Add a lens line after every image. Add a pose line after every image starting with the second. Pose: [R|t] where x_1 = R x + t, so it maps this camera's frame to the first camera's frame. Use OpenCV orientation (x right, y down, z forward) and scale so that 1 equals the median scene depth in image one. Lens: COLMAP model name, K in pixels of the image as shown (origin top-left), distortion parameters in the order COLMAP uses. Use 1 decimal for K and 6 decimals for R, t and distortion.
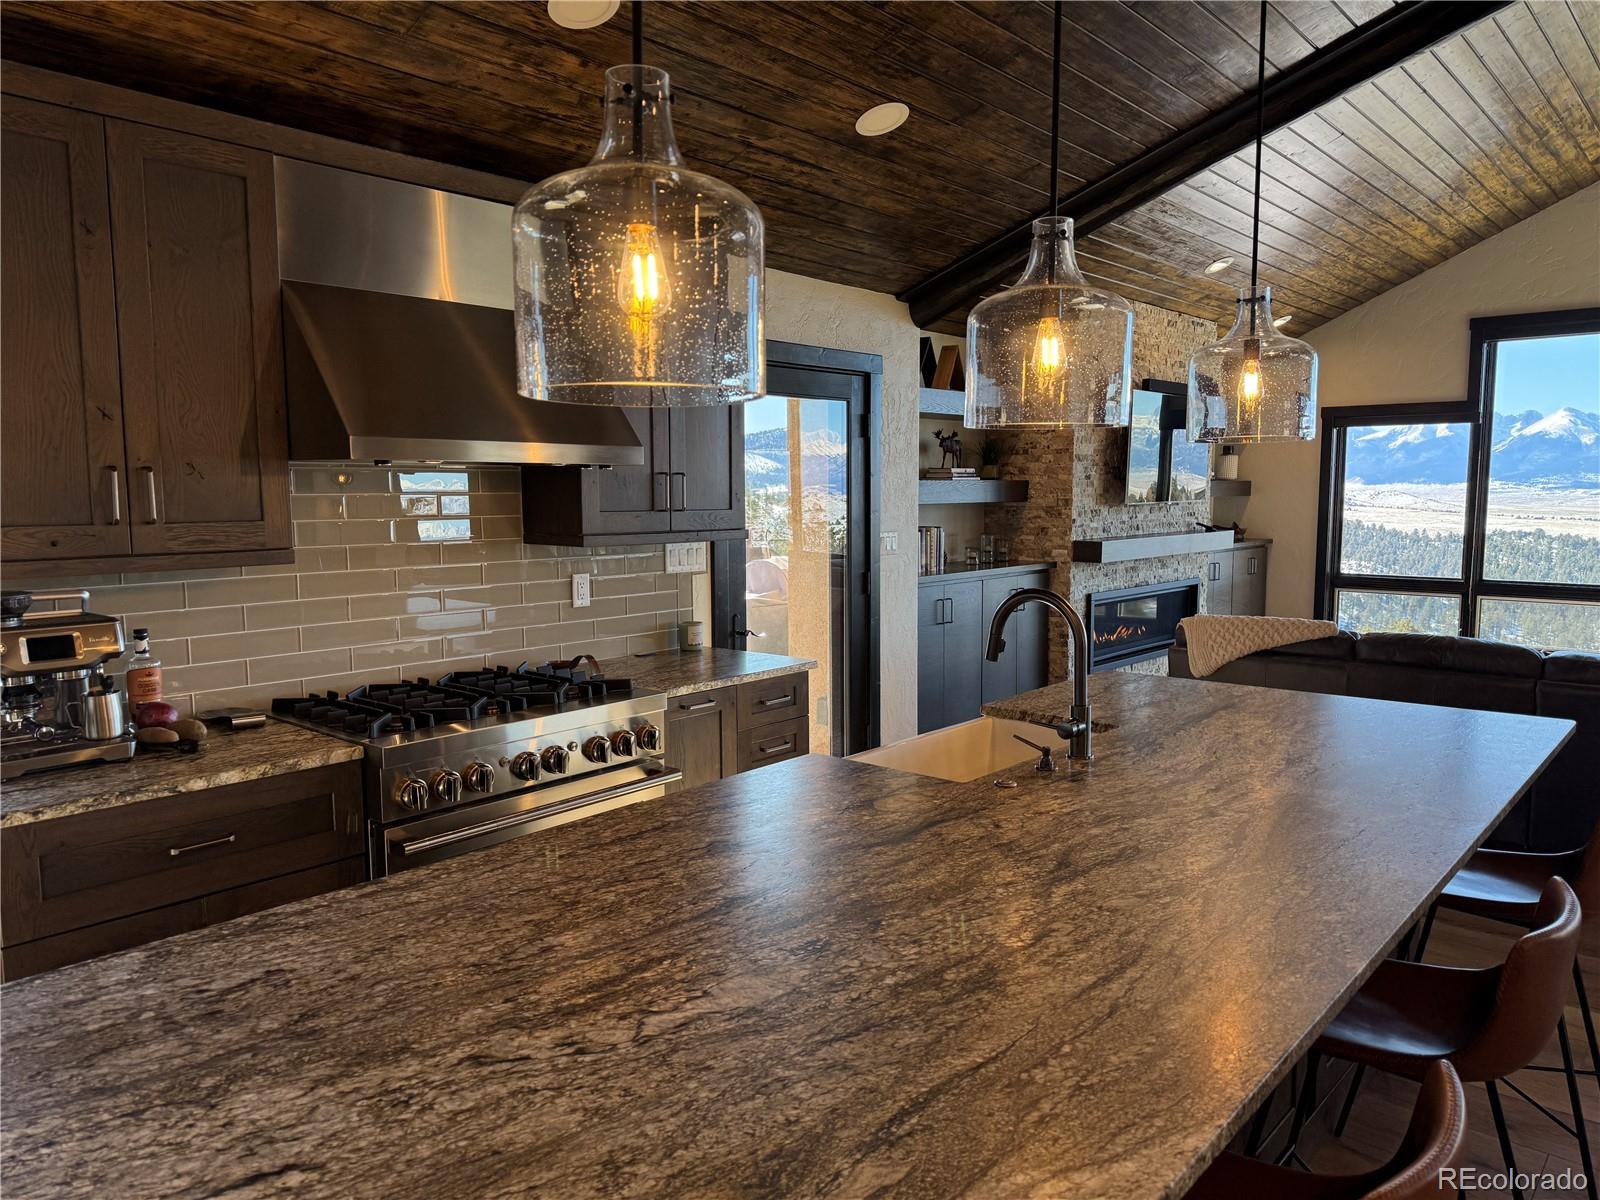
lens RADIAL K [[1131.6, 0, 795.8], [0, 1131.6, 609.9], [0, 0, 1]] dist [0.030437, -0.044038]
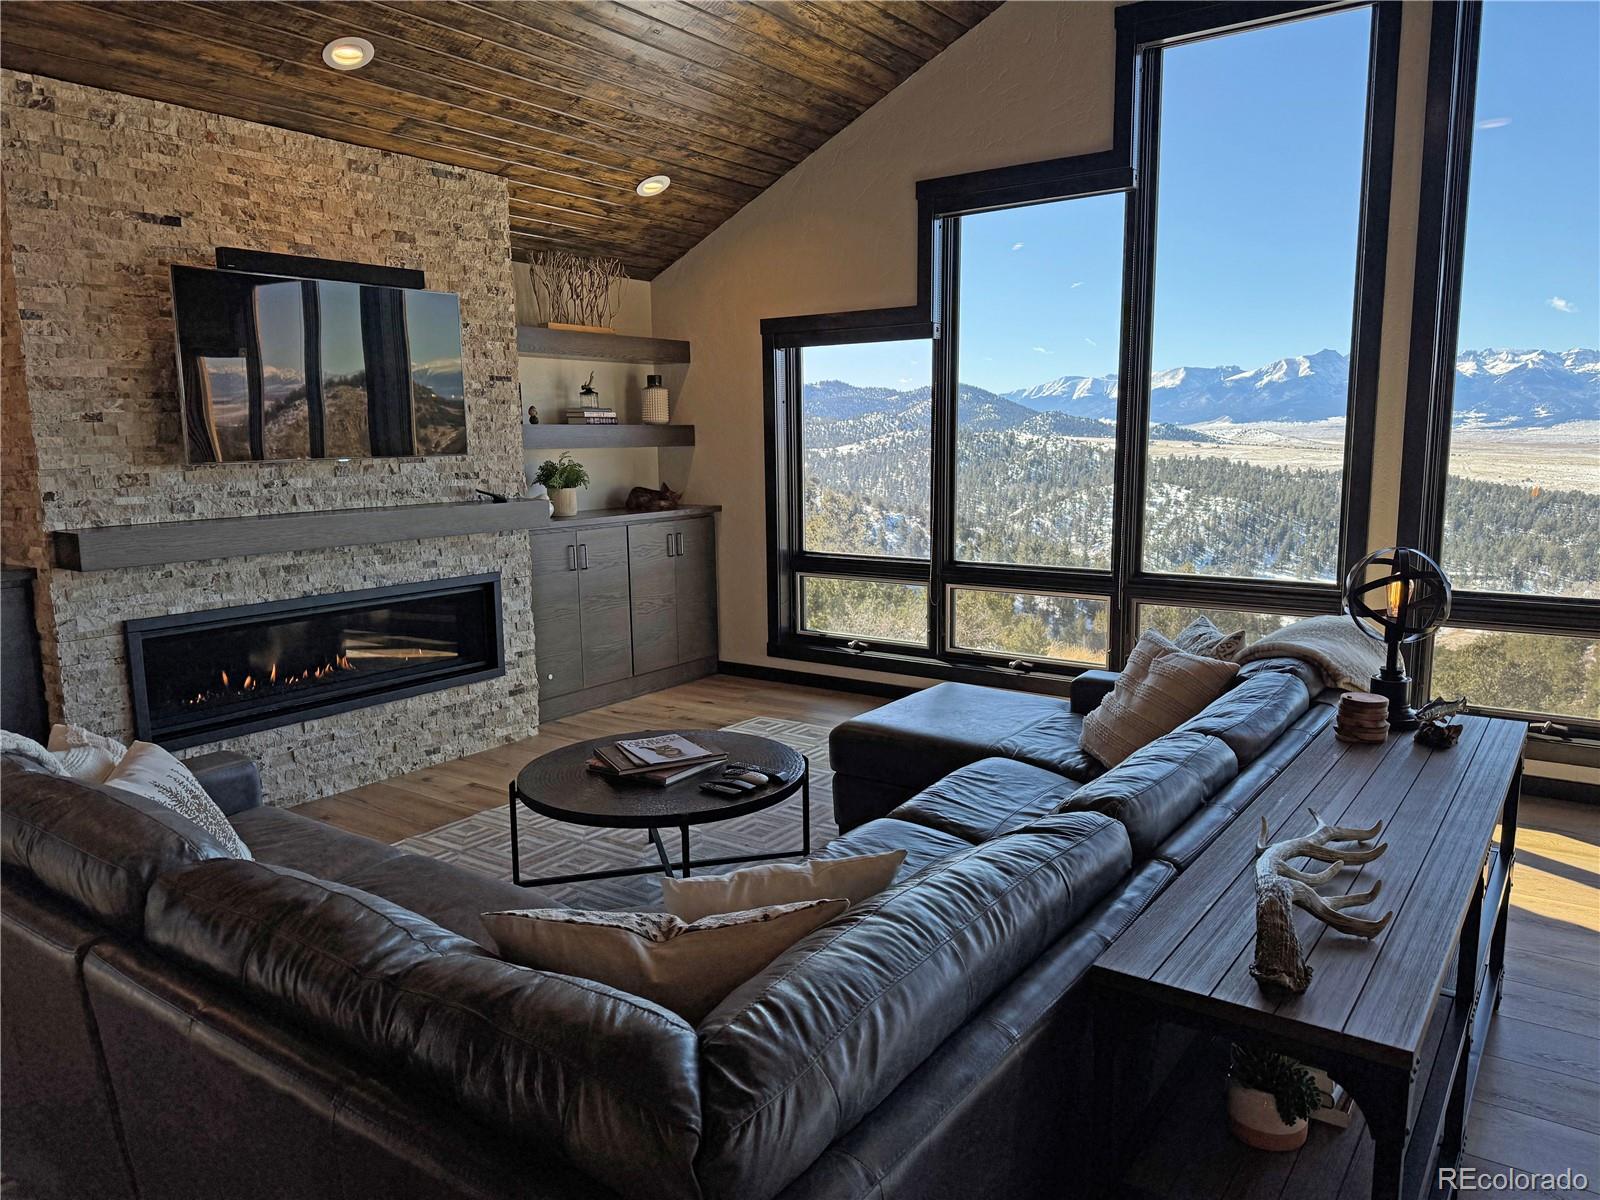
lens RADIAL K [[1131.6, 0, 803.9], [0, 1131.6, 604.5], [0, 0, 1]] dist [0.030437, -0.044038]
pose [[0.994666, -0.022462, 0.100670, 0.550546], [0.017805, 0.998740, 0.046921, -0.044102], [-0.101597, -0.044878, 0.993813, 0.389841]]
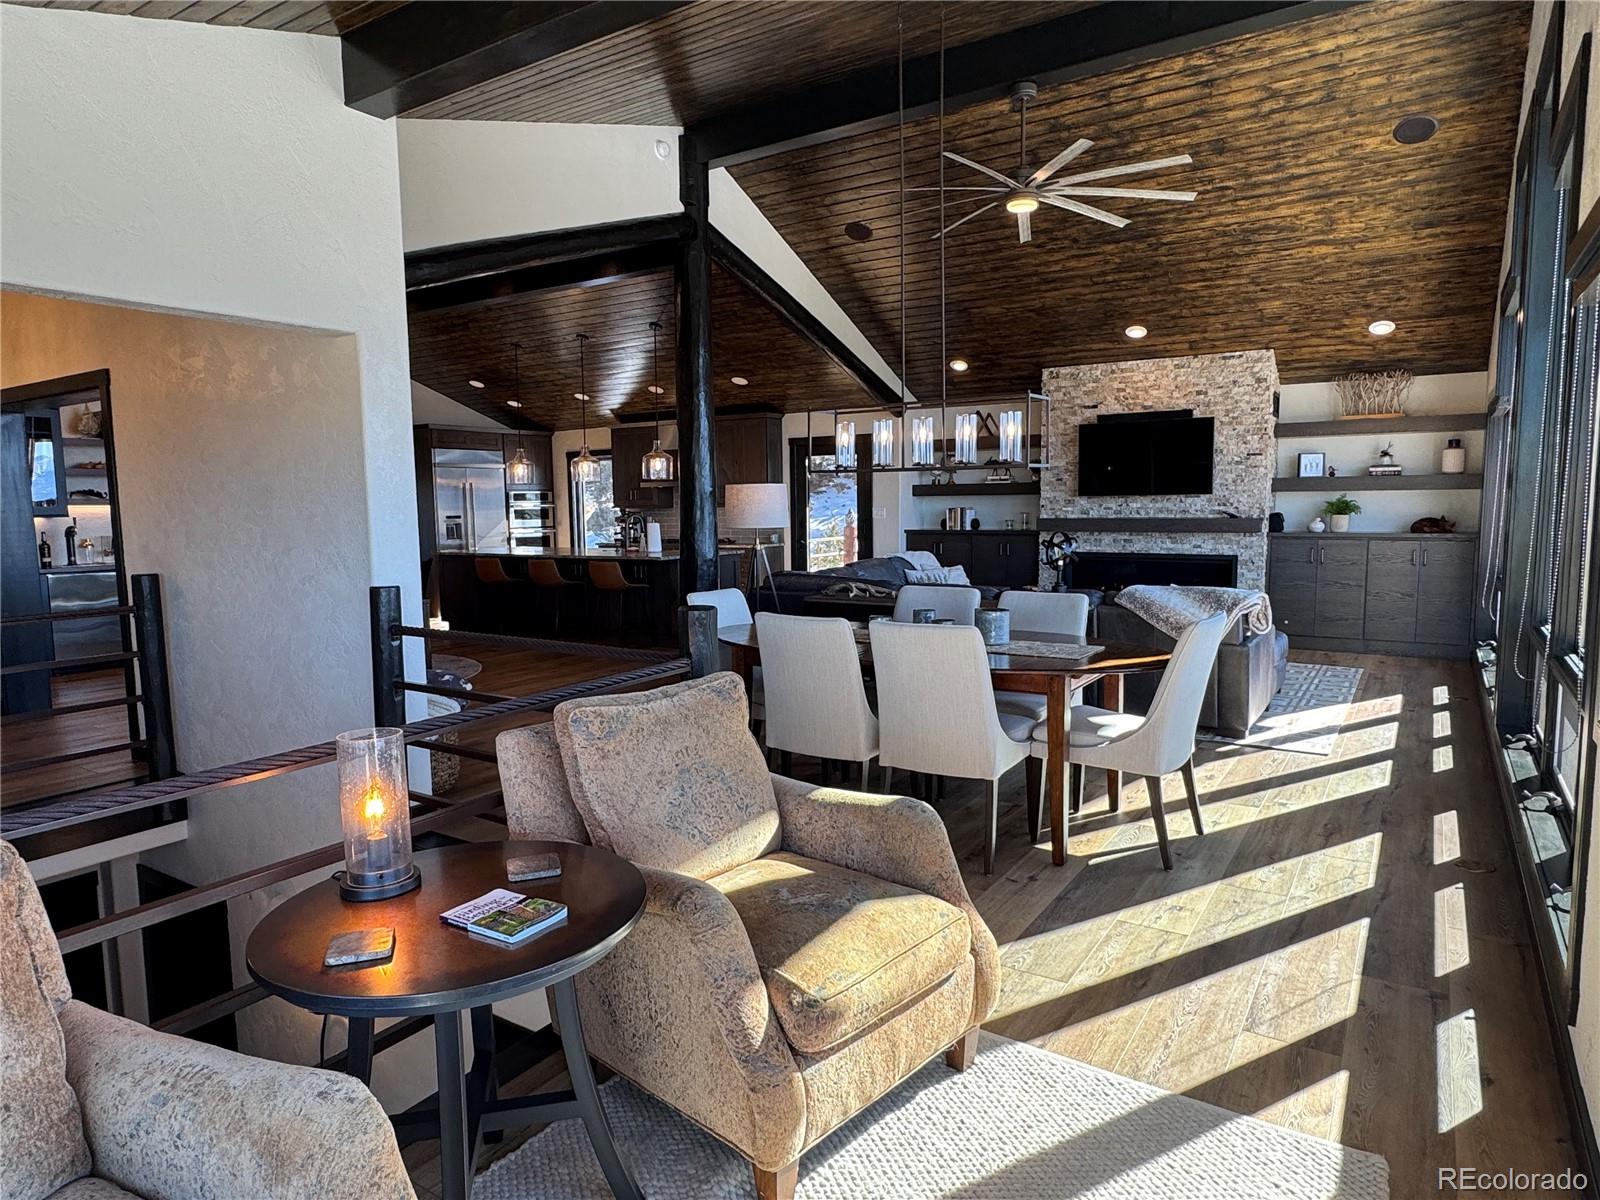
lens RADIAL K [[965.5, 0, 794.2], [0, 965.5, 601.4], [0, 0, 1]] dist [-0.003195, 0.002788]
pose [[0.147925, 0.109781, -0.982887, 1.568012], [-0.088565, 0.991298, 0.097391, -0.044834], [0.985025, 0.072642, 0.156361, 0.411100]]
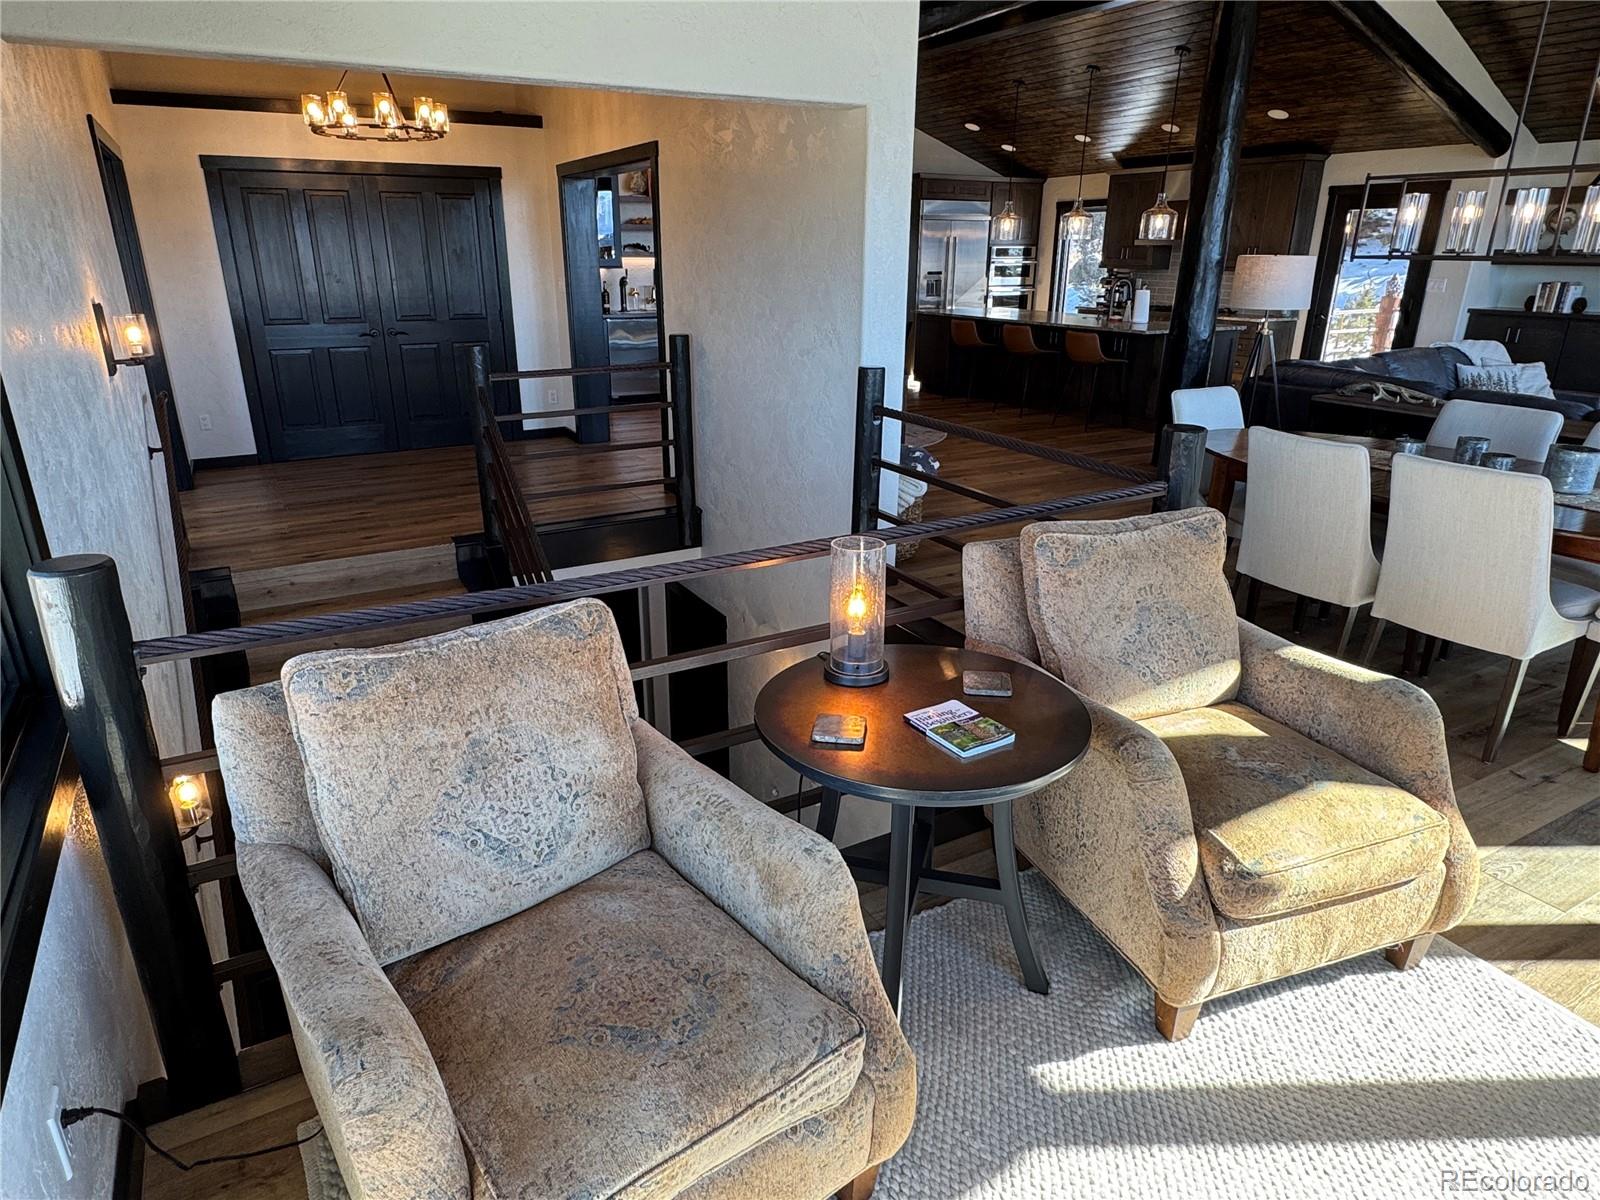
lens RADIAL K [[965.5, 0, 787.9], [0, 965.5, 600.1], [0, 0, 1]] dist [-0.003195, 0.002788]
pose [[-0.324073, 0.332187, -0.885792, 1.571020], [-0.097129, 0.919693, 0.380436, -0.090186], [0.941033, 0.209325, -0.265783, 0.393340]]
